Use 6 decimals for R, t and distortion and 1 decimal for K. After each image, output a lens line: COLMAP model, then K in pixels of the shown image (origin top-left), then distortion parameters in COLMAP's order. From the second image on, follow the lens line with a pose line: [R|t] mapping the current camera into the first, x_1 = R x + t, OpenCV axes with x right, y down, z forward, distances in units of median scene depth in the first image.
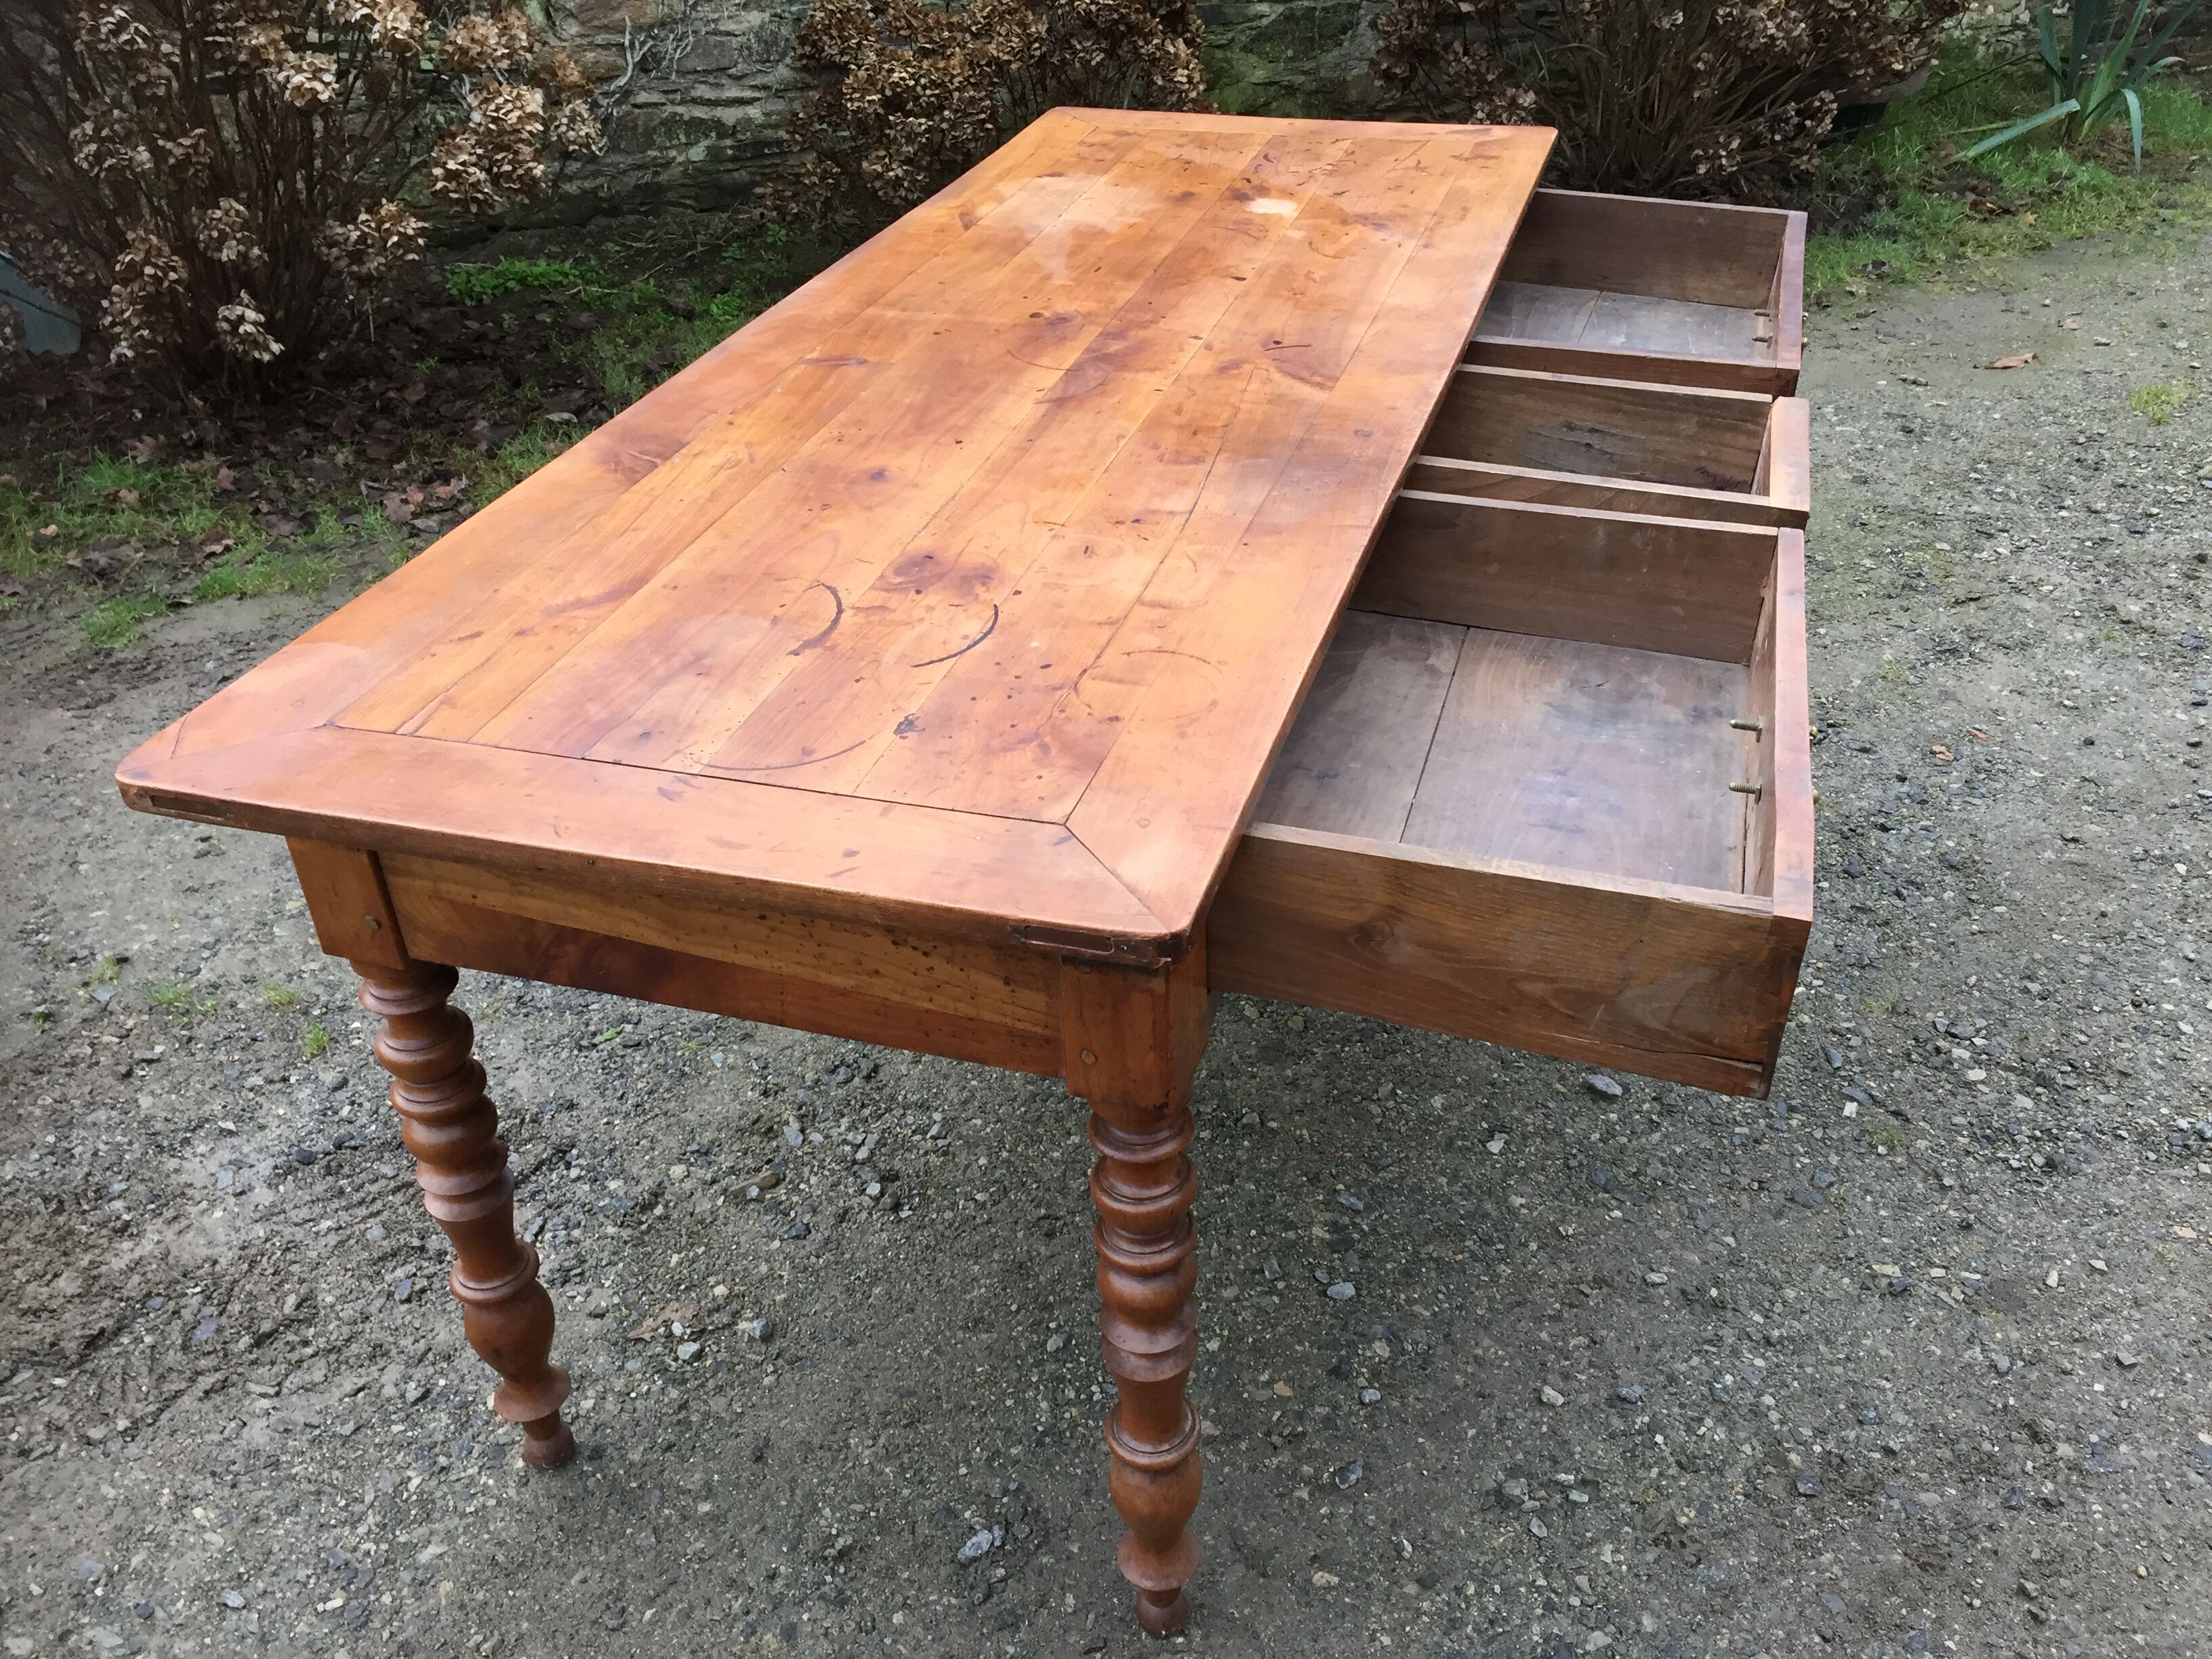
lens RADIAL K [[1916.6, 0, 1106.0], [0, 1916.6, 829.5], [0, 0, 1]] dist [0.095369, -0.138524]
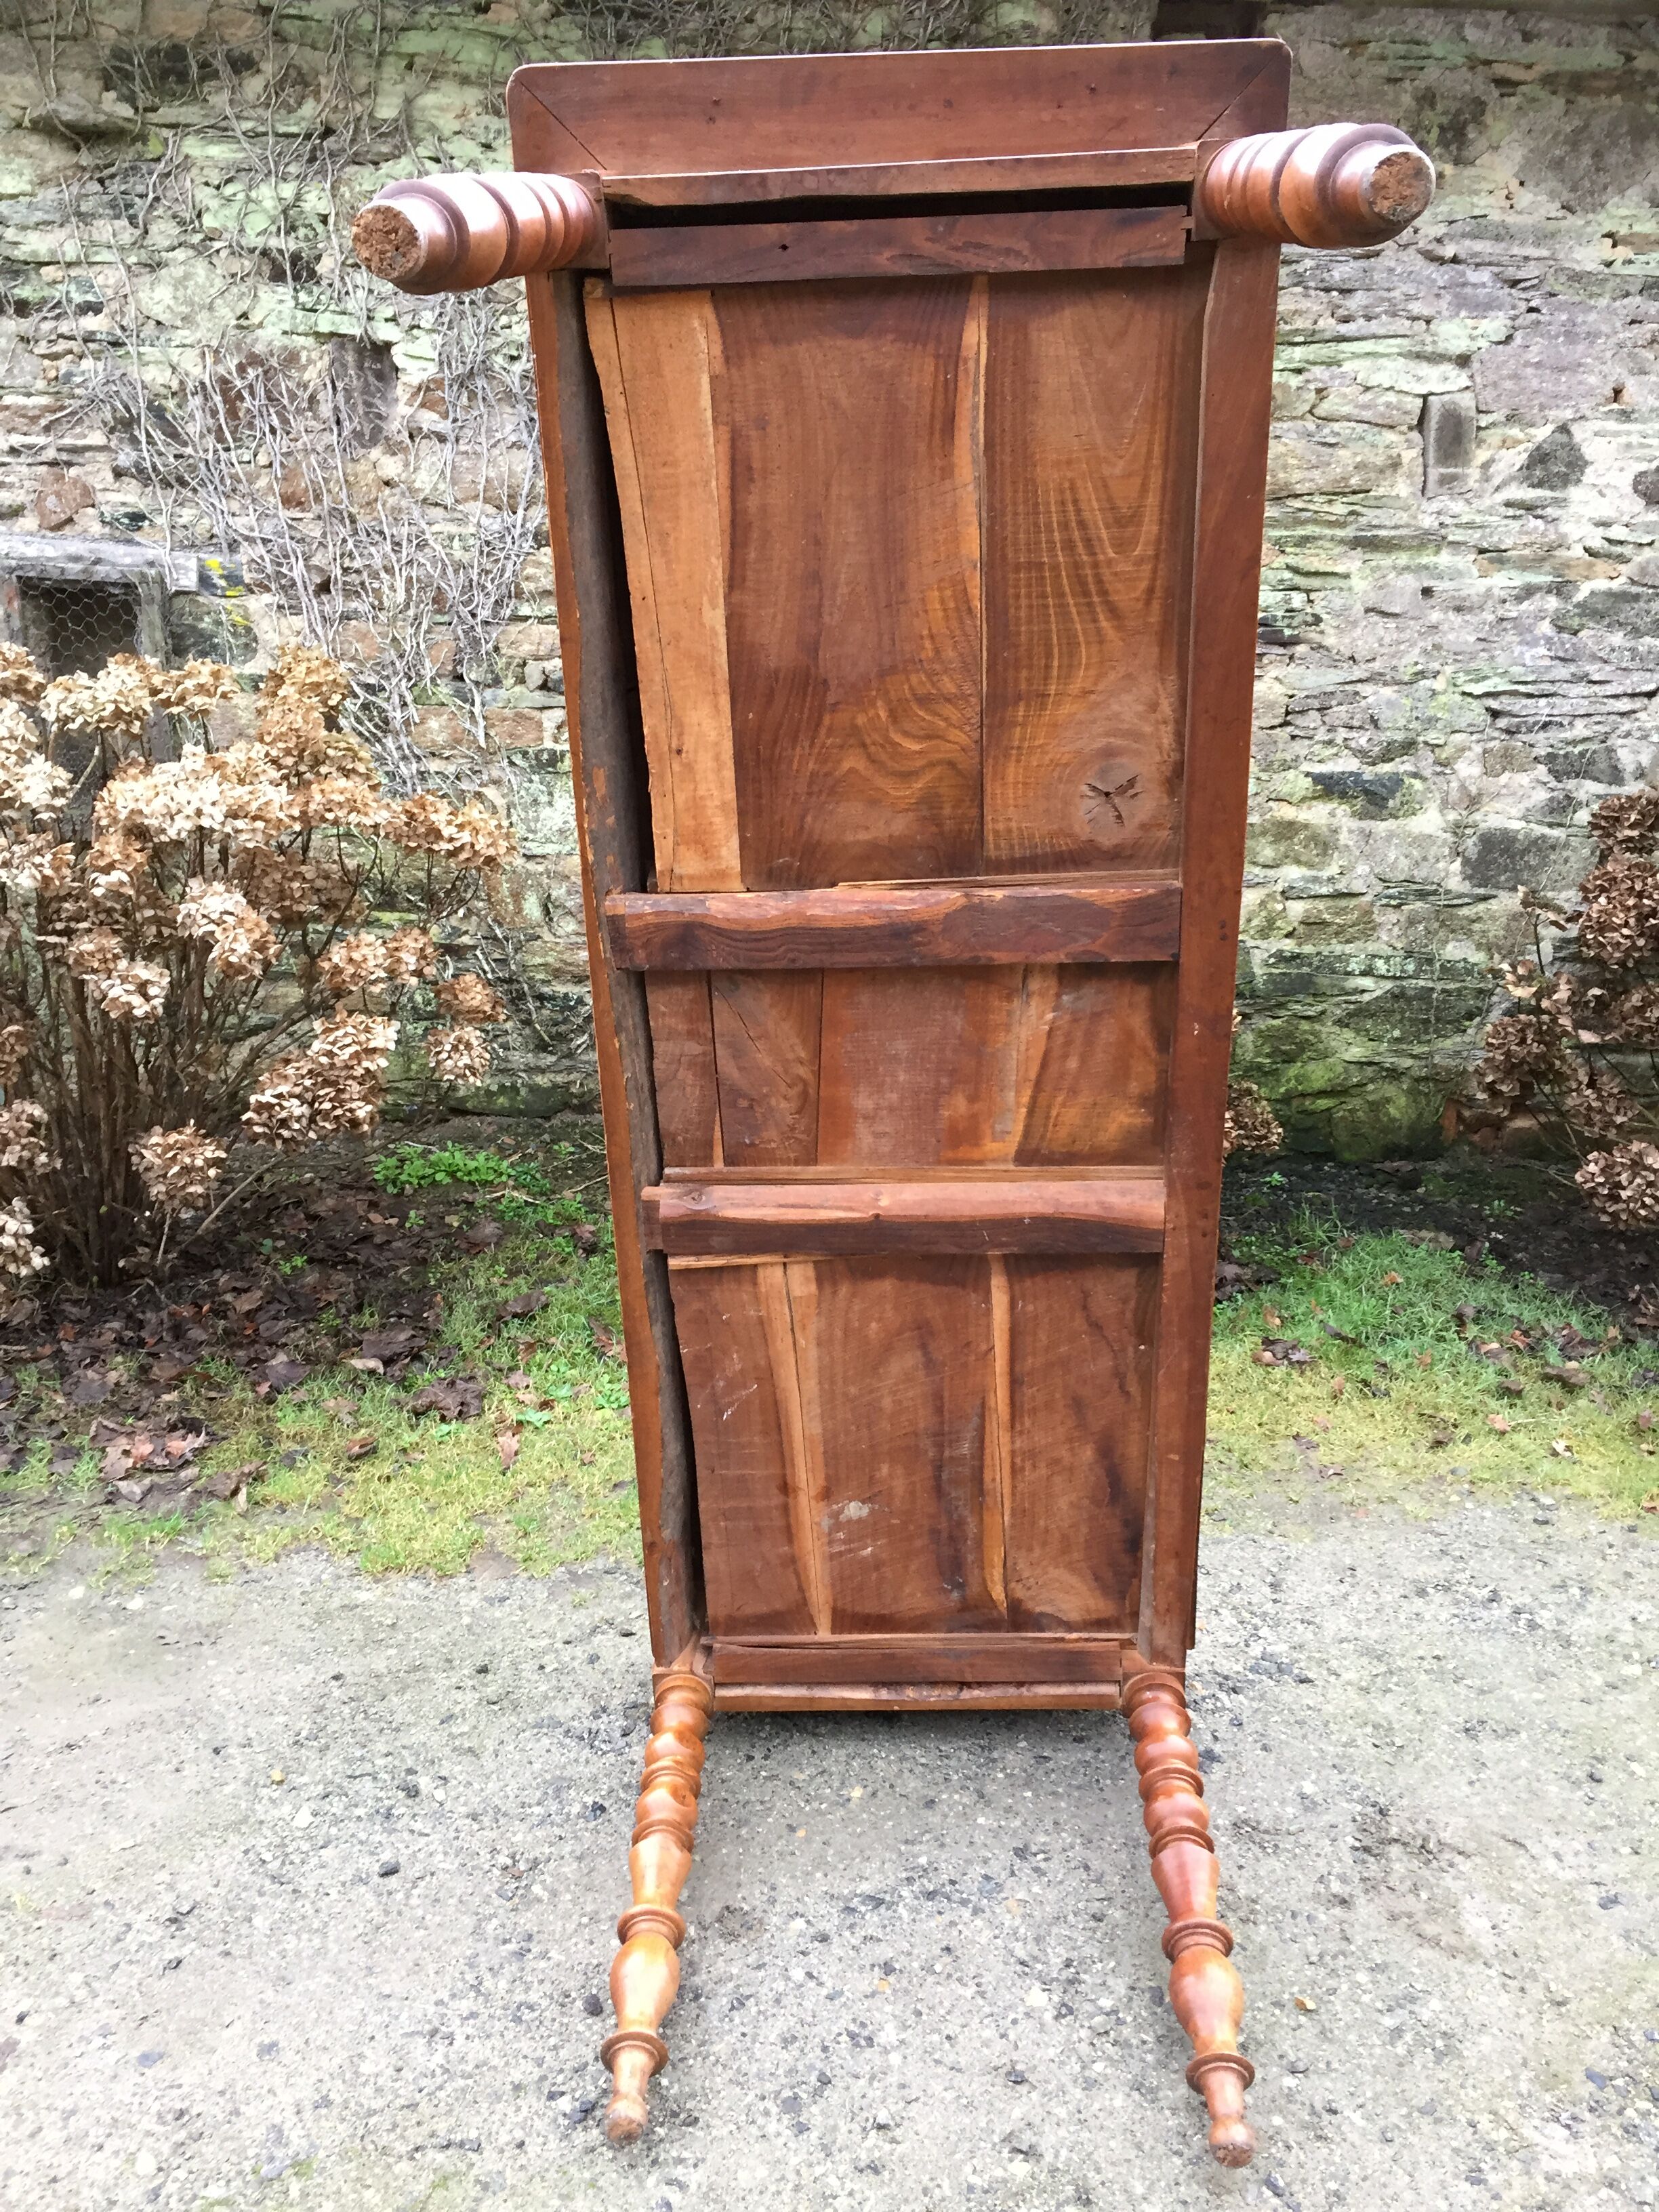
lens RADIAL K [[1892.2, 0, 825.2], [0, 1892.2, 1110.3], [0, 0, 1]] dist [0.110460, -0.144623]
pose [[0.944599, 0.149671, -0.292116, 0.123233], [-0.215176, 0.954432, -0.206784, -0.165046], [0.247855, 0.258184, 0.933760, 0.200028]]
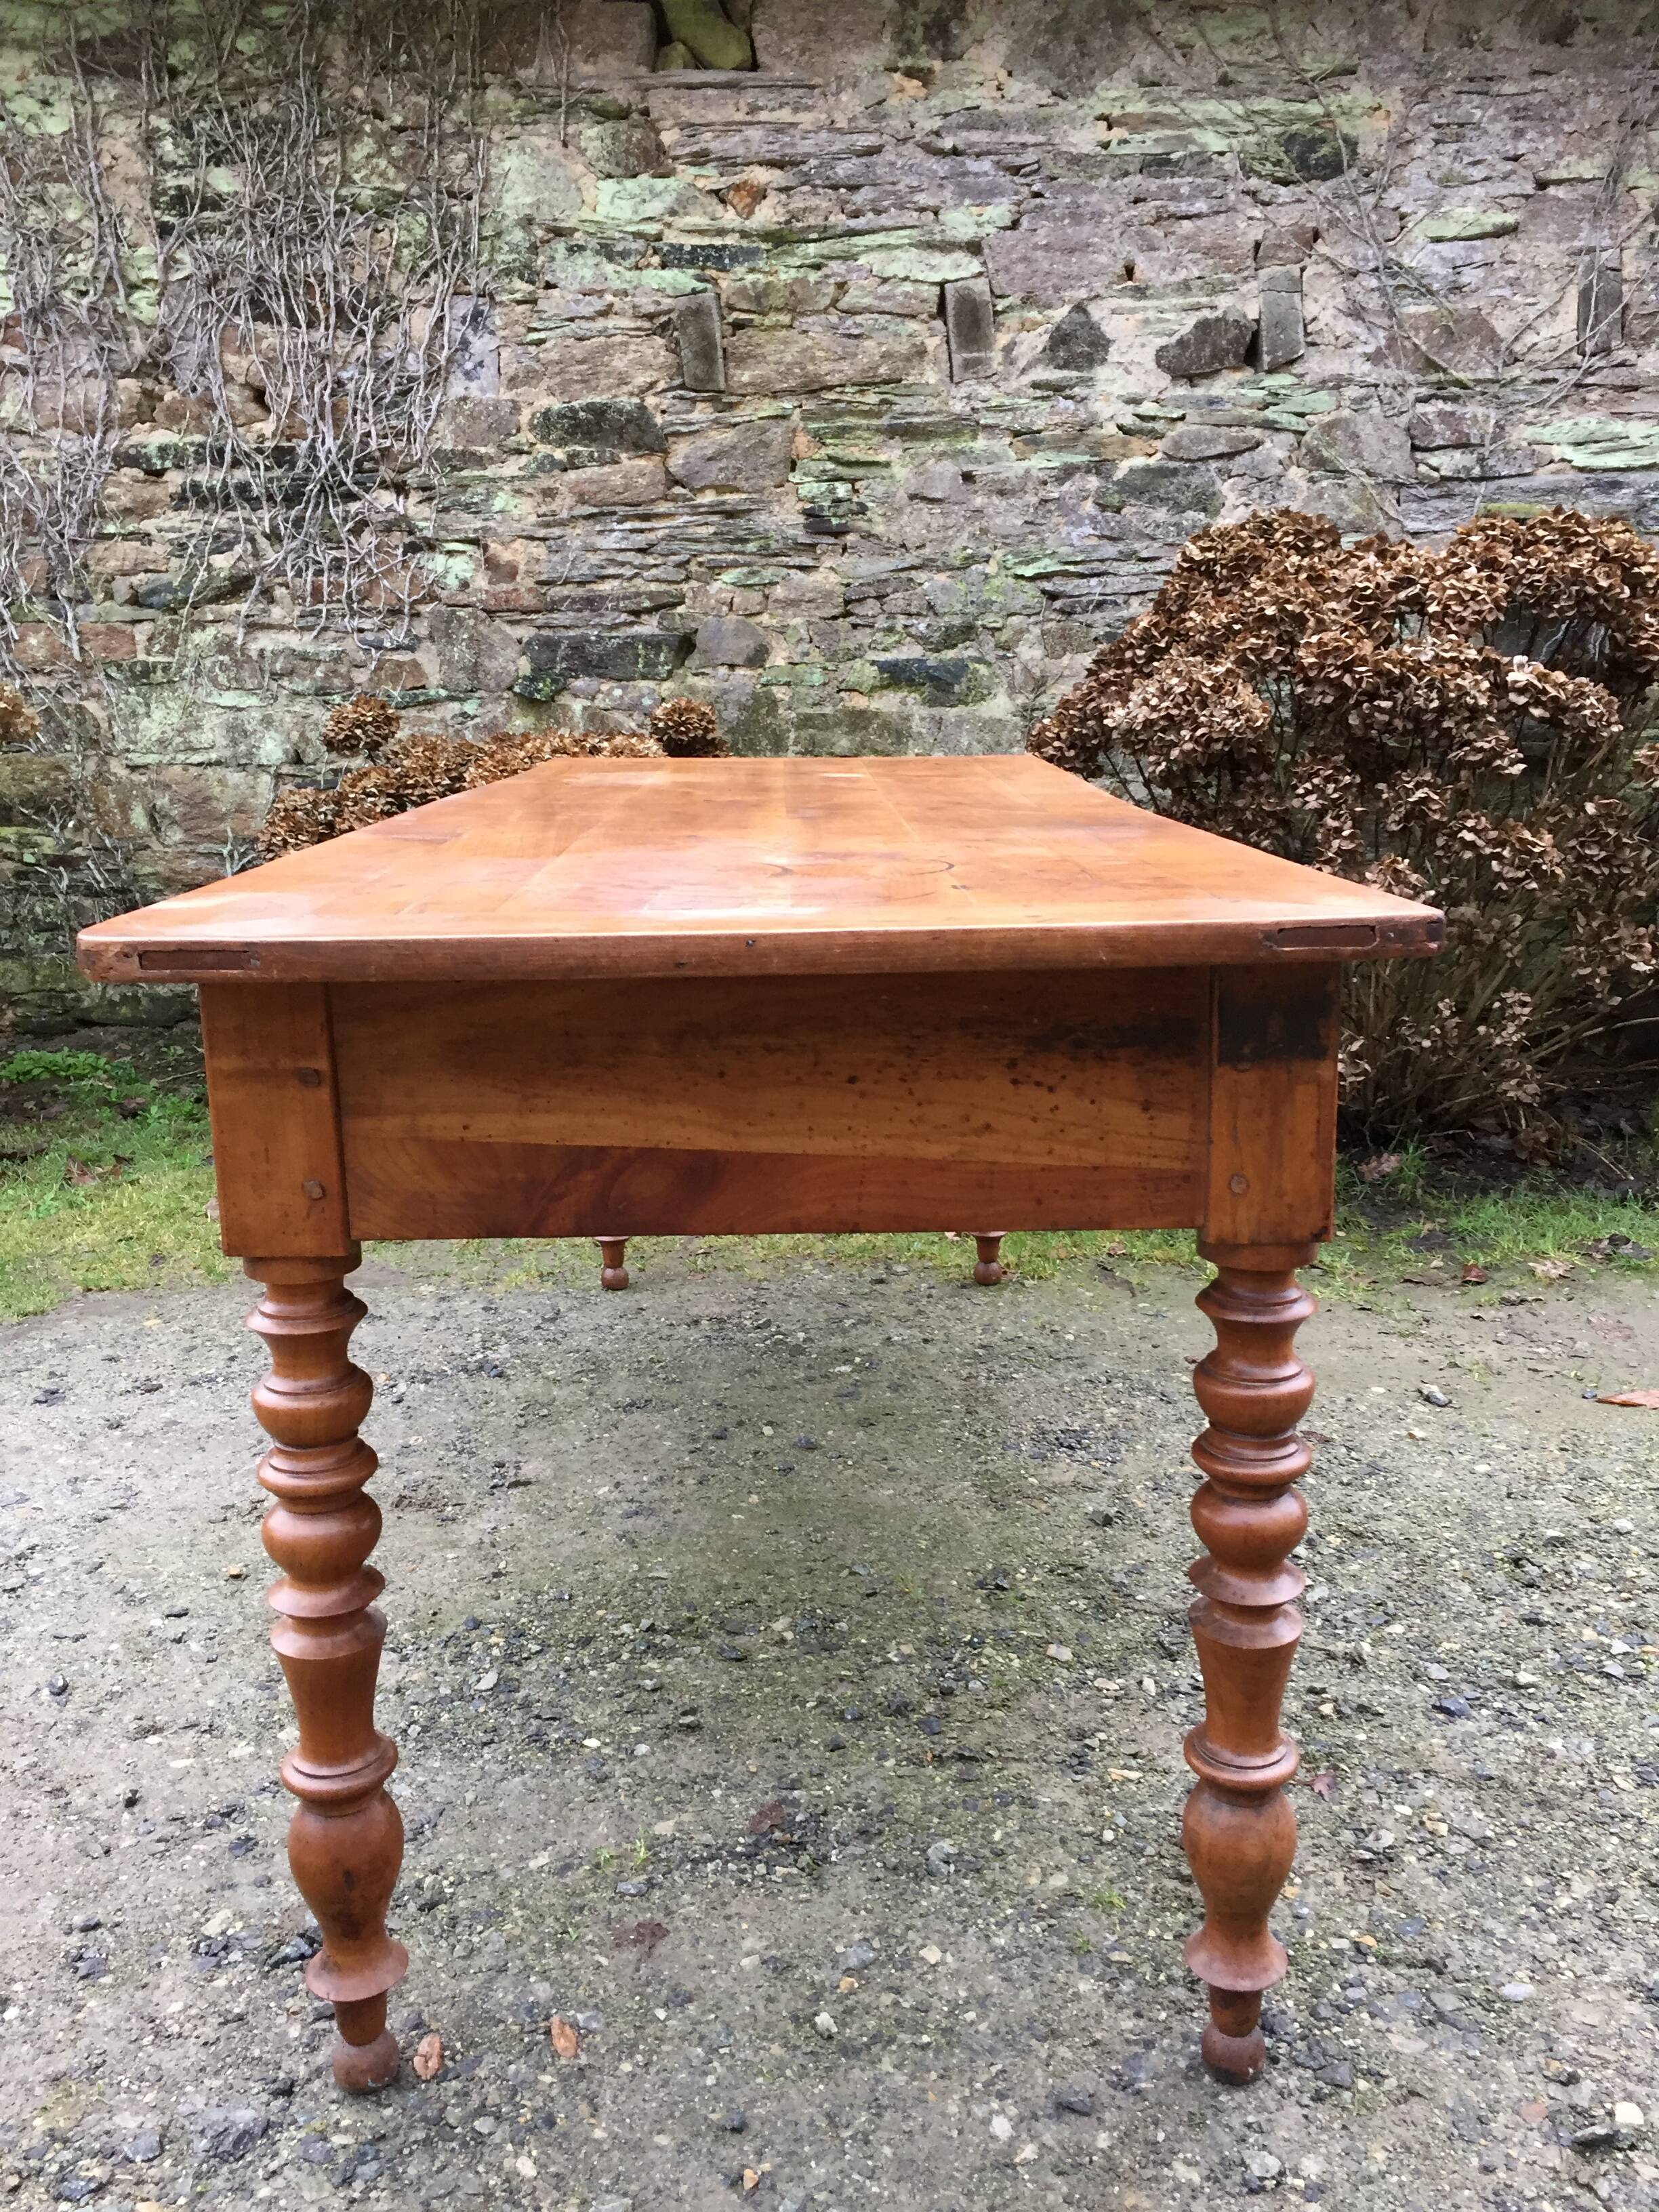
lens RADIAL K [[1904.4, 0, 829.5], [0, 1904.4, 1106.0], [0, 0, 1]] dist [0.103734, -0.119780]
pose [[0.910858, 0.099715, -0.400493, 0.422477], [-0.226595, 0.931866, -0.283337, -0.088461], [0.344953, 0.348830, 0.871393, 0.324097]]
